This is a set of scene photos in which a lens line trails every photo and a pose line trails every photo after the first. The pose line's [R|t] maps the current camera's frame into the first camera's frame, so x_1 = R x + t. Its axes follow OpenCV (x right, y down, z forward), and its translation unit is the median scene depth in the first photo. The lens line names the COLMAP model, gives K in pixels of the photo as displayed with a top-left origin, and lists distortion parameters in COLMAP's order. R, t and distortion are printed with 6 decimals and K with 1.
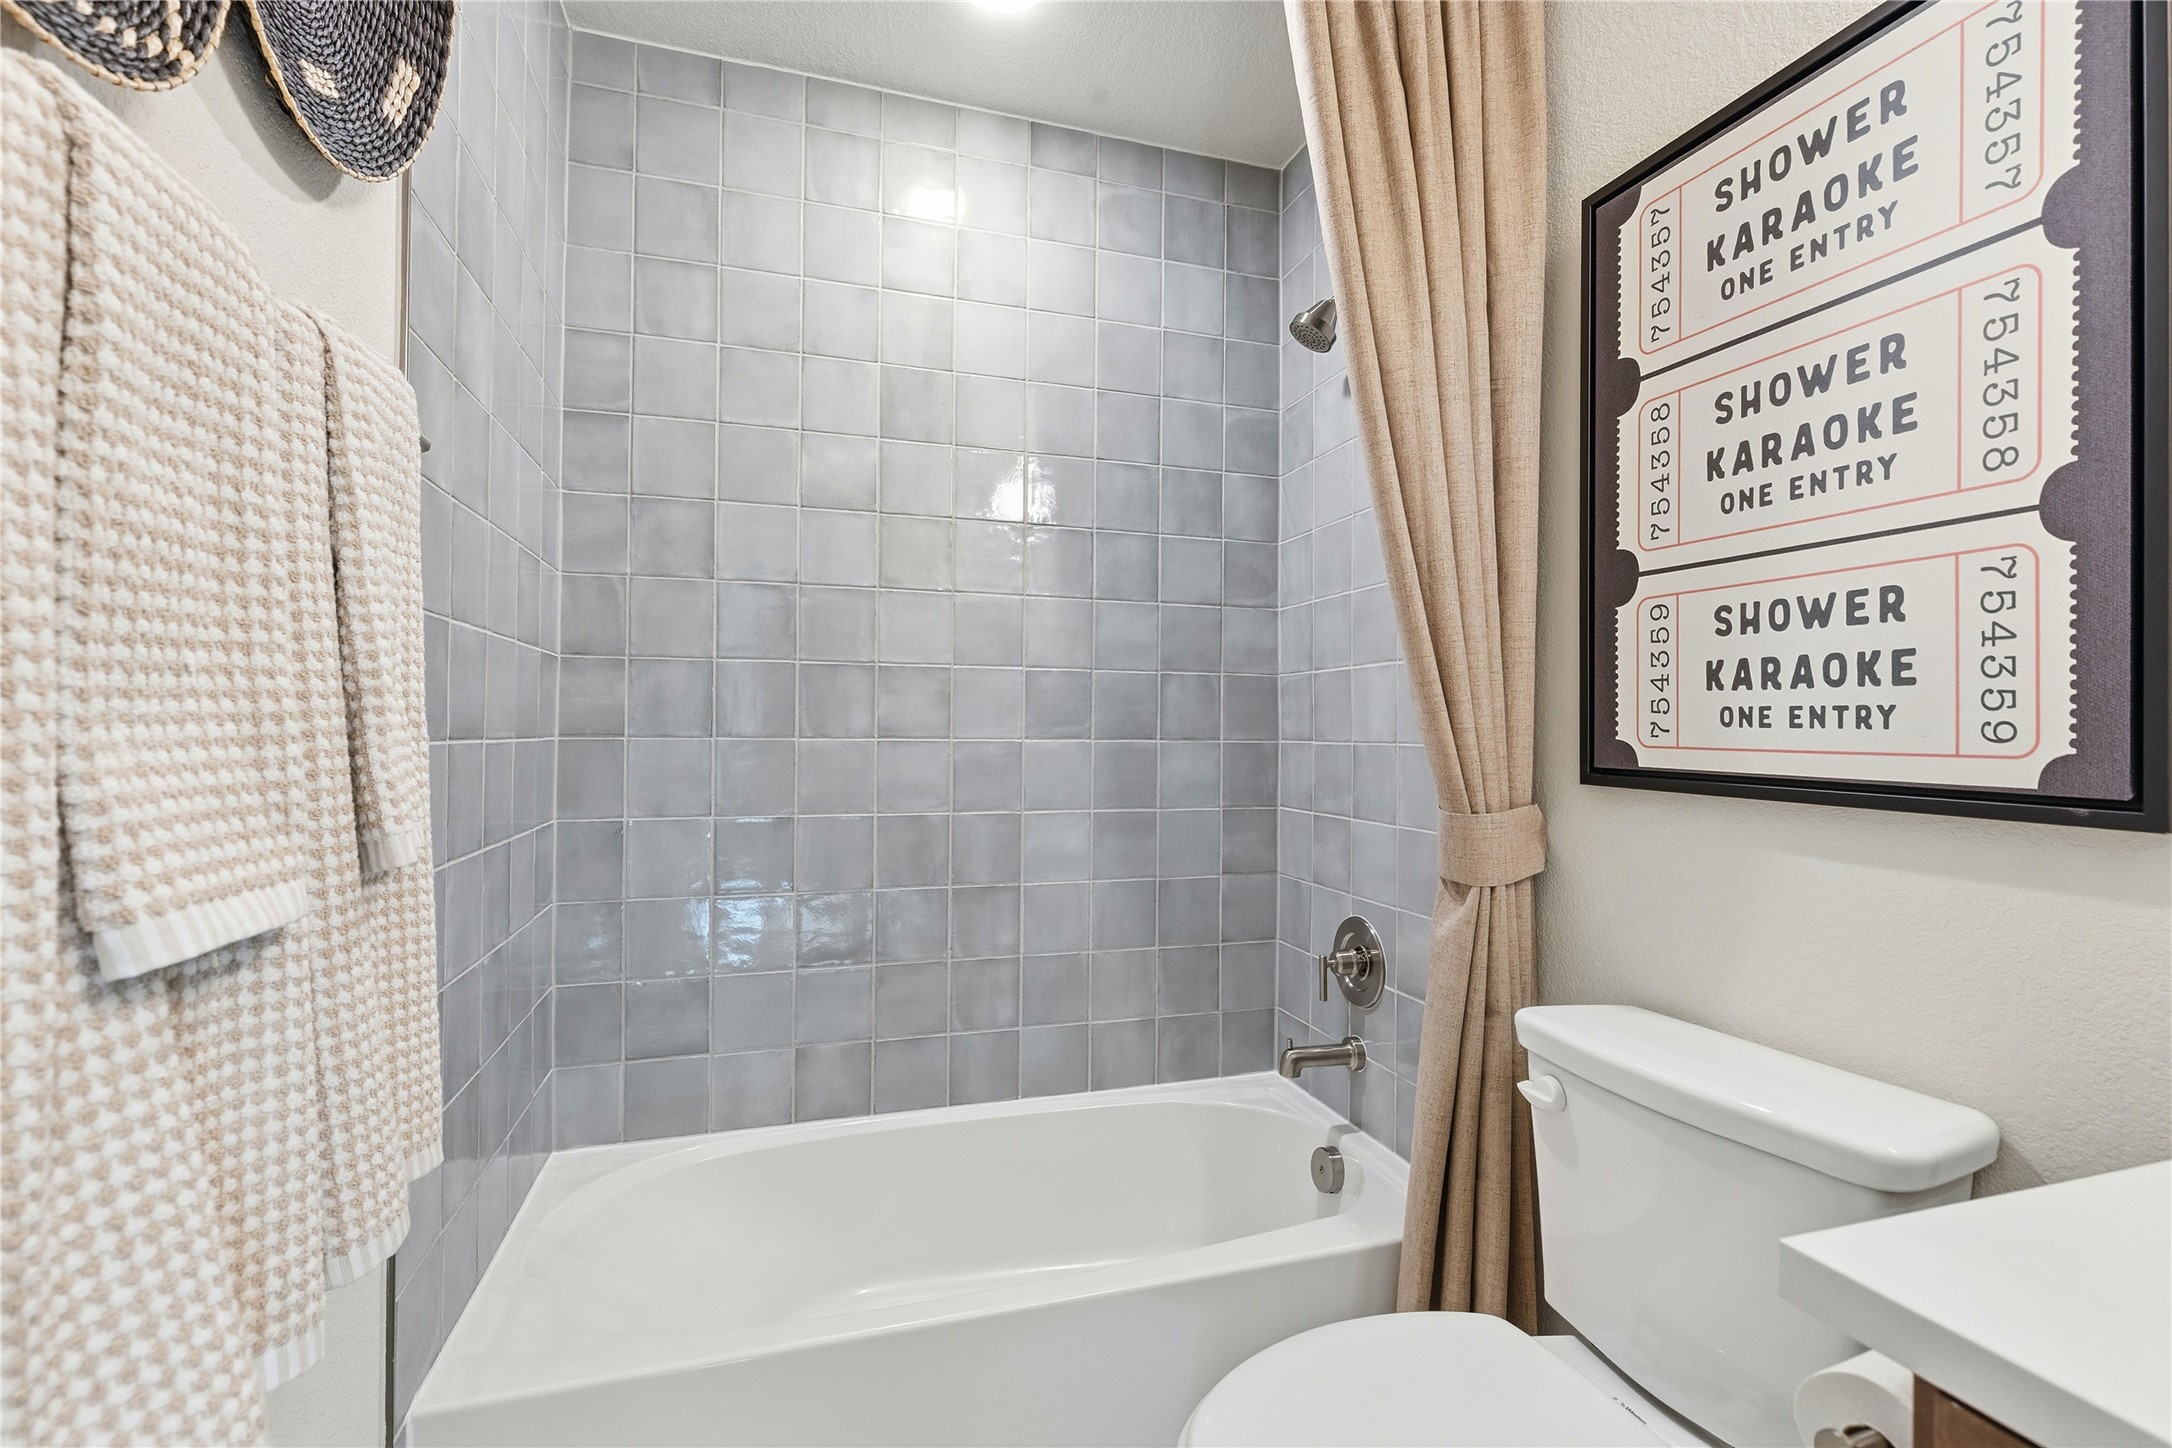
lens RADIAL K [[994.8, 0, 1089.6], [0, 994.8, 728.3], [0, 0, 1]] dist [0.001473, -0.001294]
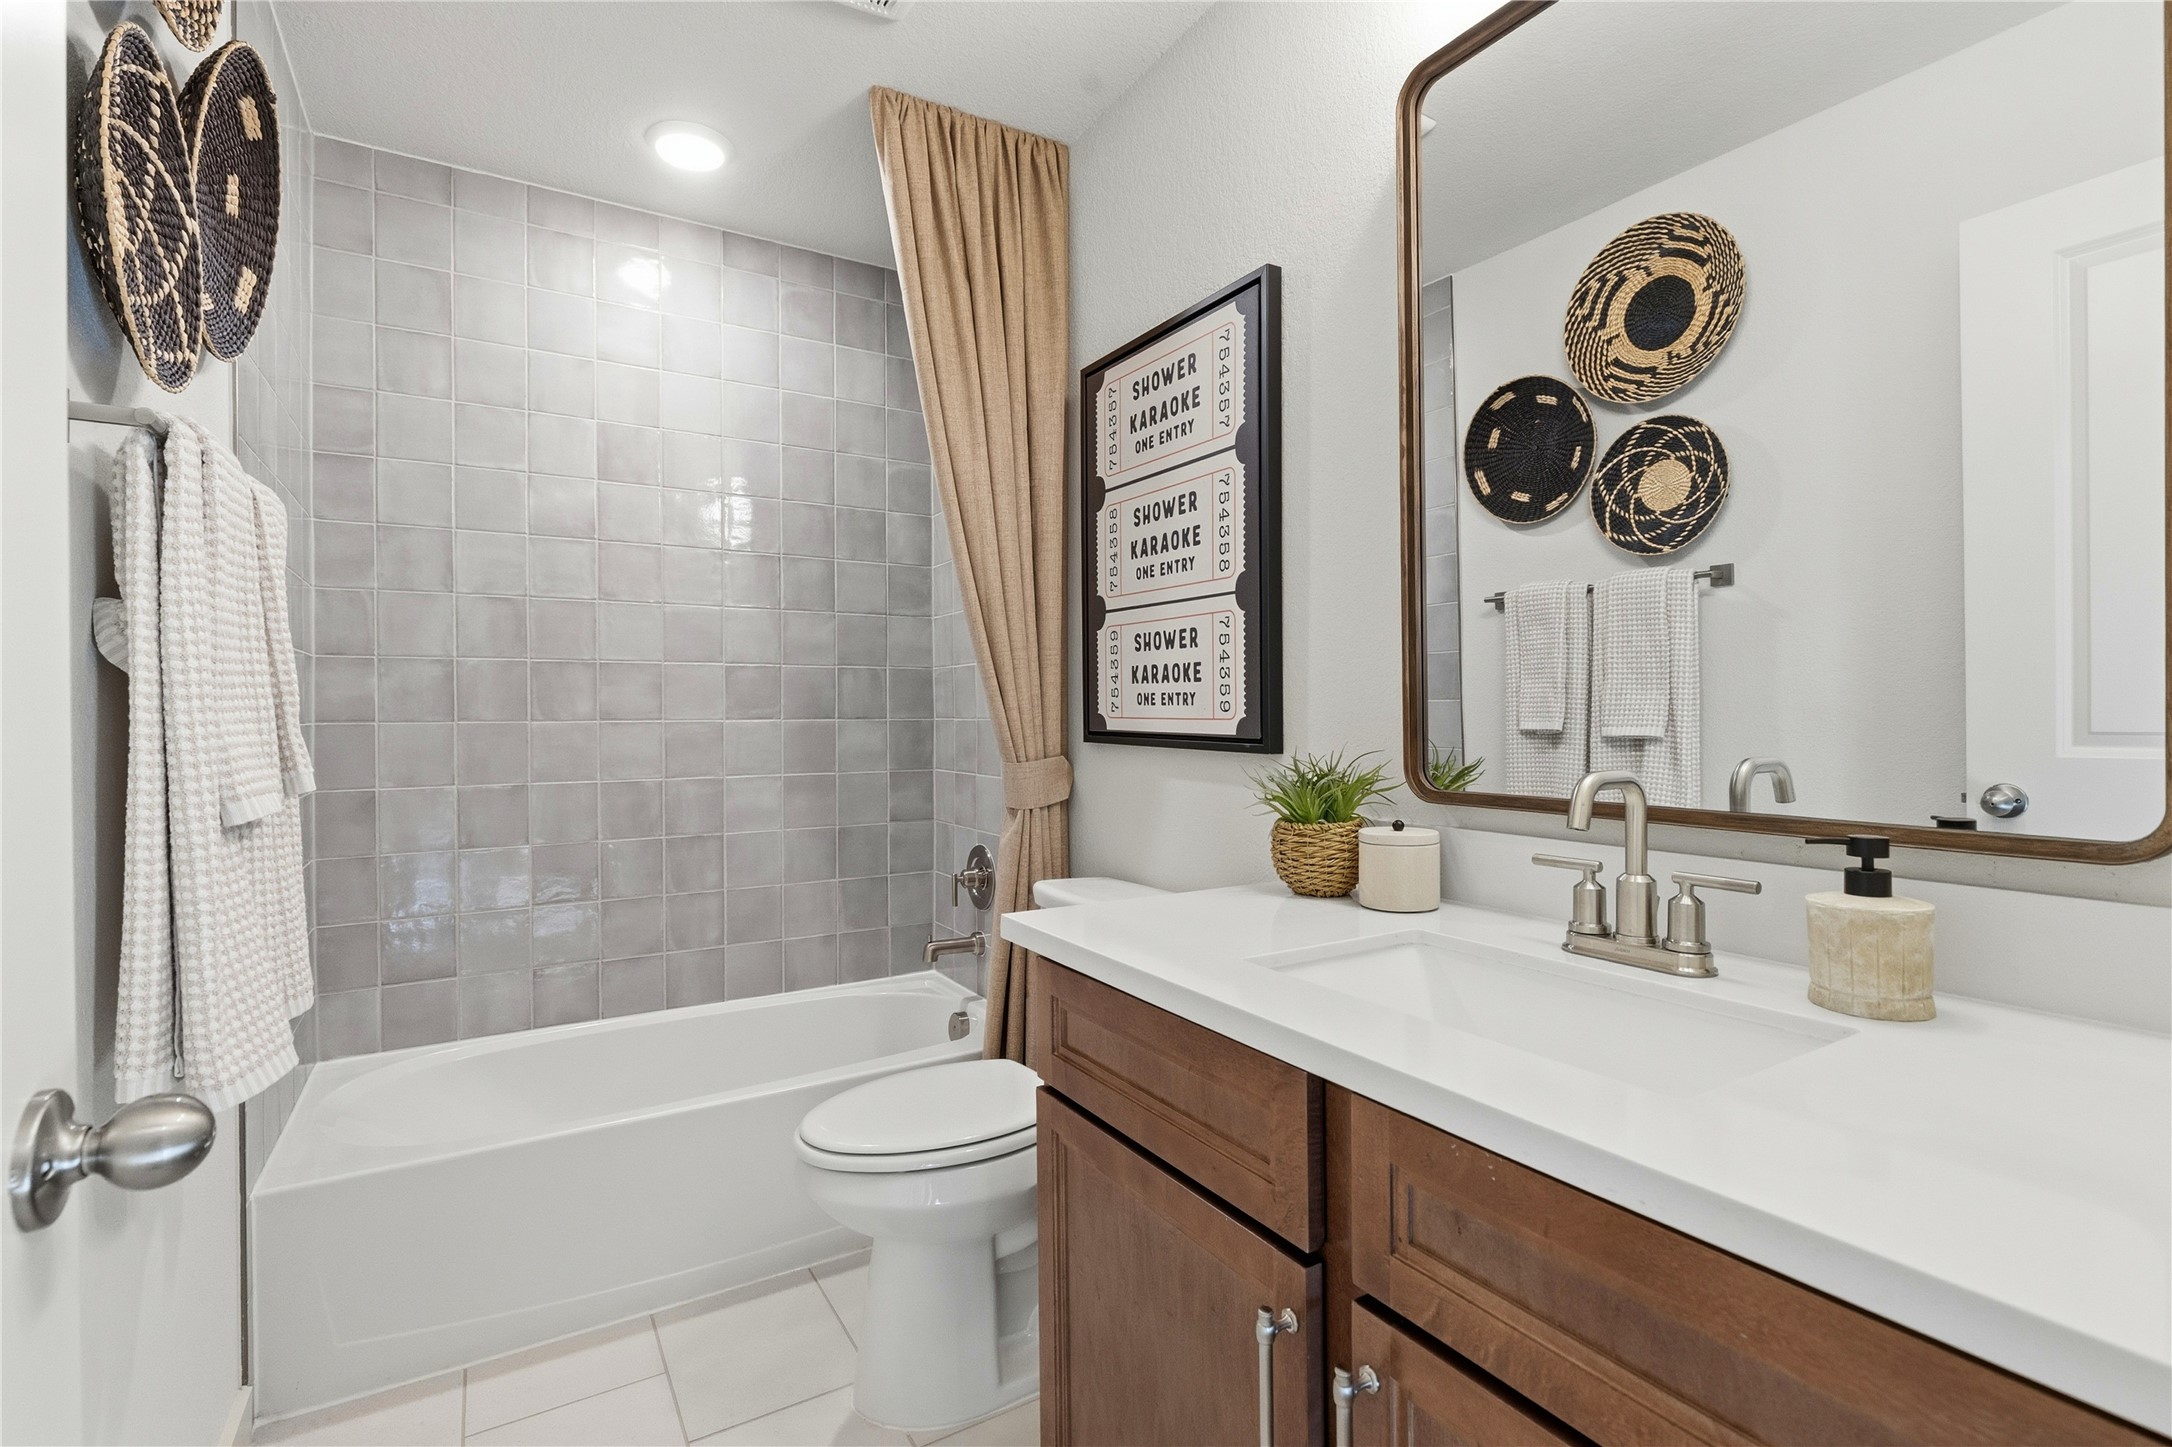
lens RADIAL K [[994.8, 0, 1078.6], [0, 994.8, 723.1], [0, 0, 1]] dist [0.001473, -0.001294]
pose [[0.971797, -0.014444, 0.235375, 0.083647], [0.011378, 0.999832, 0.014383, 0.002439], [-0.235543, -0.011299, 0.971798, -0.387132]]
